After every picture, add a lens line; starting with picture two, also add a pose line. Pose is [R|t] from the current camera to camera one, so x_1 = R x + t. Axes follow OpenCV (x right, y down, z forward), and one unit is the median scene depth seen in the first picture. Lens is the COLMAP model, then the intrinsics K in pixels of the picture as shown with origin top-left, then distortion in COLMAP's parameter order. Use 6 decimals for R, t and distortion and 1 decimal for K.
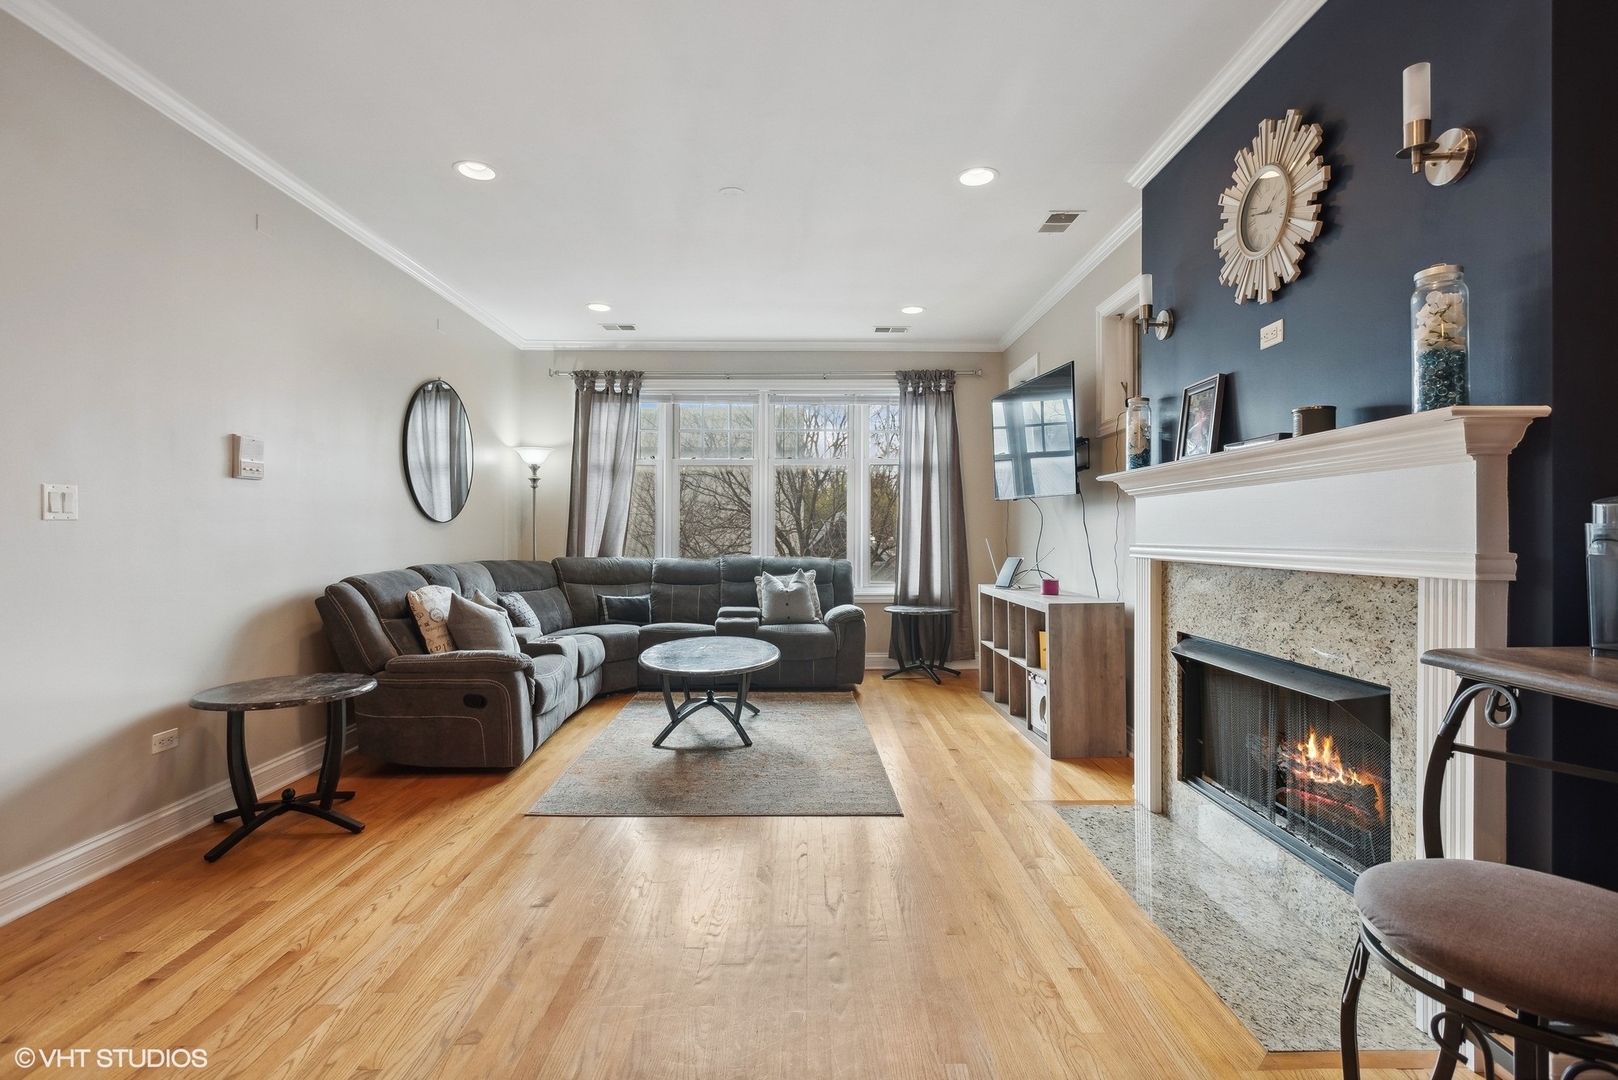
lens RADIAL K [[784.9, 0, 809.6], [0, 784.9, 527.8], [0, 0, 1]] dist [0.013427, -0.001915]
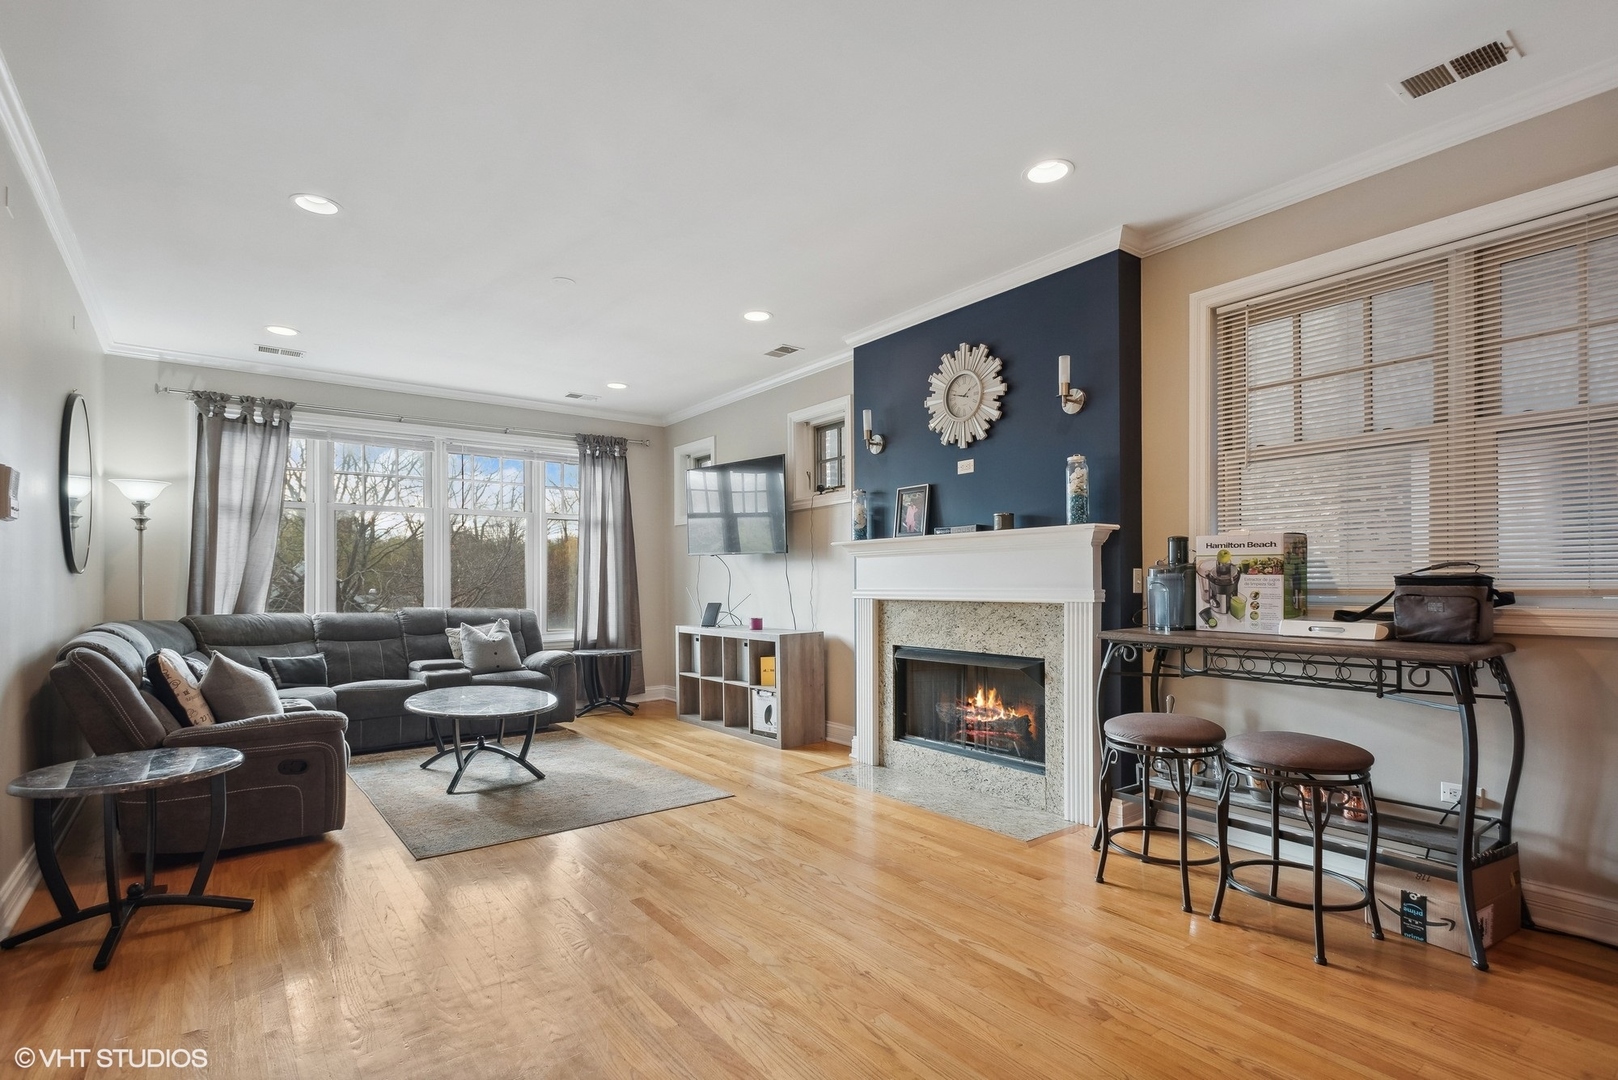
lens RADIAL K [[784.9, 0, 832.1], [0, 784.9, 579.3], [0, 0, 1]] dist [0.013427, -0.001915]
pose [[0.787769, -0.003857, 0.615958, -0.452916], [0.002341, 0.999992, 0.003267, -0.002583], [-0.615966, -0.001132, 0.787772, -0.114438]]
